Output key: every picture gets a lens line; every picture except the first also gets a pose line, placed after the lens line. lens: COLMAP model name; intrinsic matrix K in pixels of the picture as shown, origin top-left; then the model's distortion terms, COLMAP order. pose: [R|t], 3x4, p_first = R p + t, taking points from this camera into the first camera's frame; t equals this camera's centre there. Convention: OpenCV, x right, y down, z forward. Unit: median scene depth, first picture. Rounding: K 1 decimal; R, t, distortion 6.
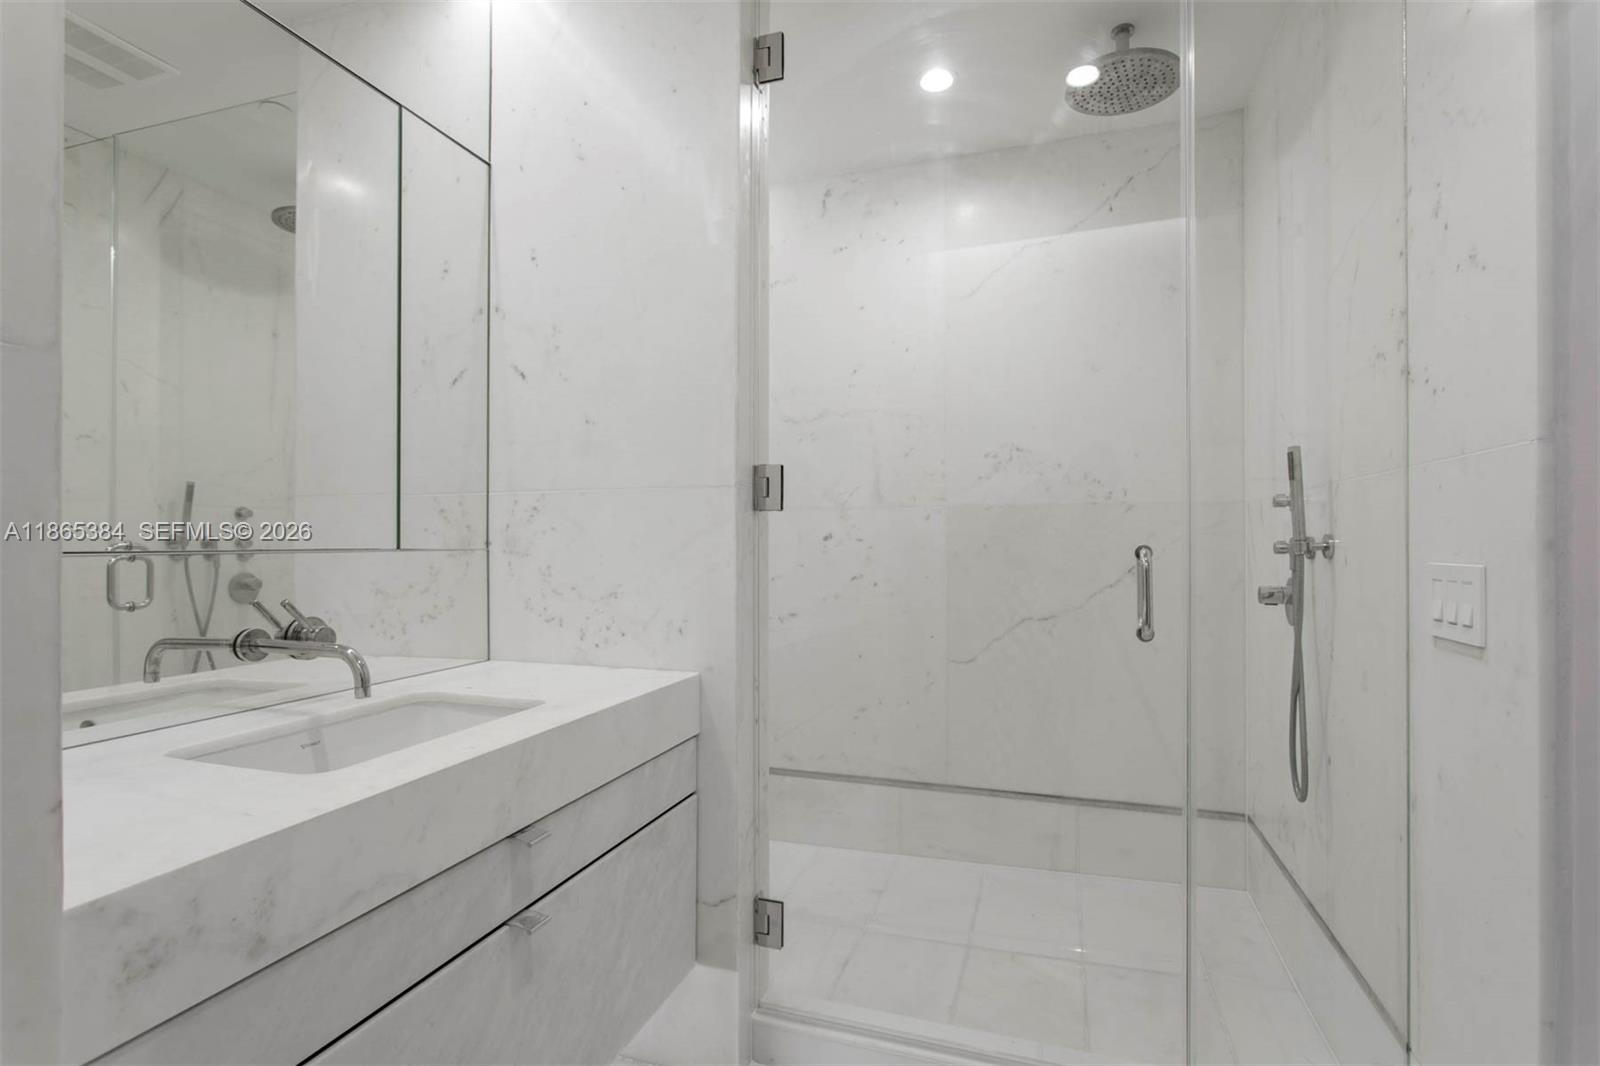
lens RADIAL K [[787.9, 0, 800.0], [0, 787.9, 533.0], [0, 0, 1]] dist [-0.004992, 0.000510]
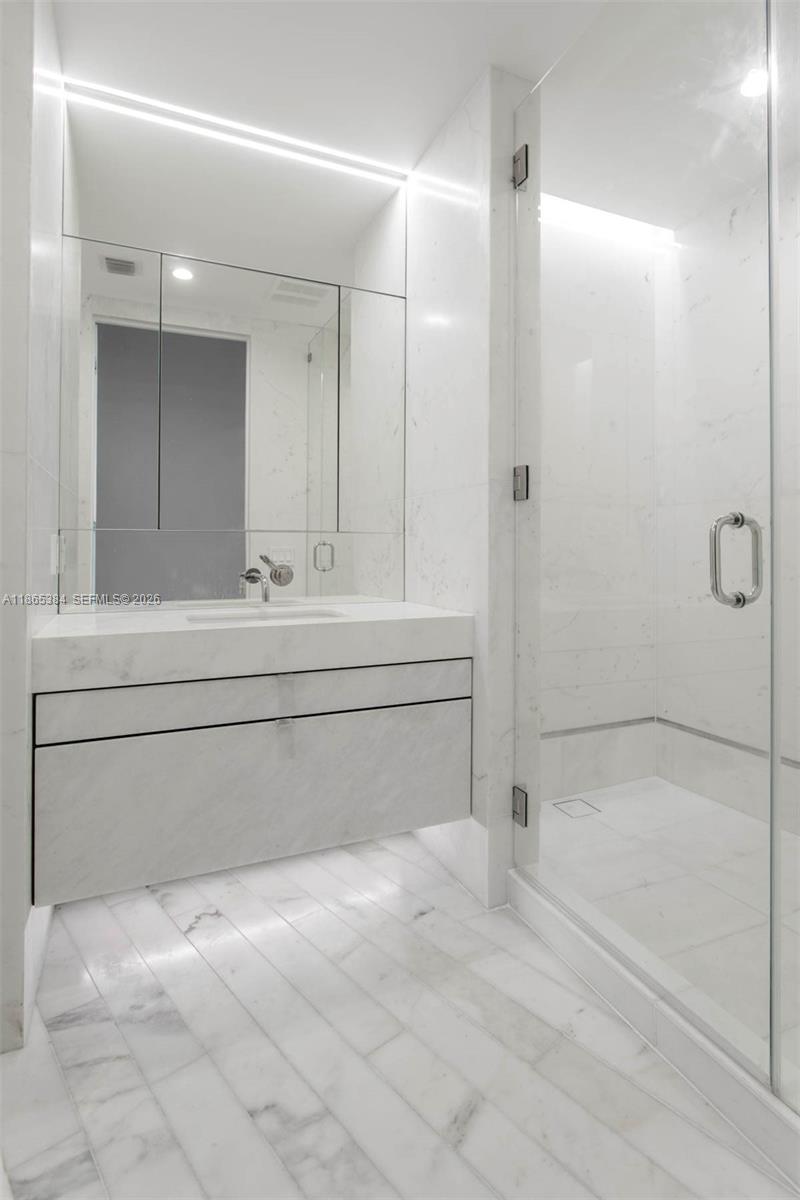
lens RADIAL K [[631.4, 0, 401.3], [0, 631.4, 532.9], [0, 0, 1]] dist [-0.000597, 0.000158]
pose [[0.681677, -0.016159, -0.731475, 0.630395], [0.005567, 0.999842, -0.016899, 0.047185], [0.731632, 0.007448, 0.681659, 0.116757]]
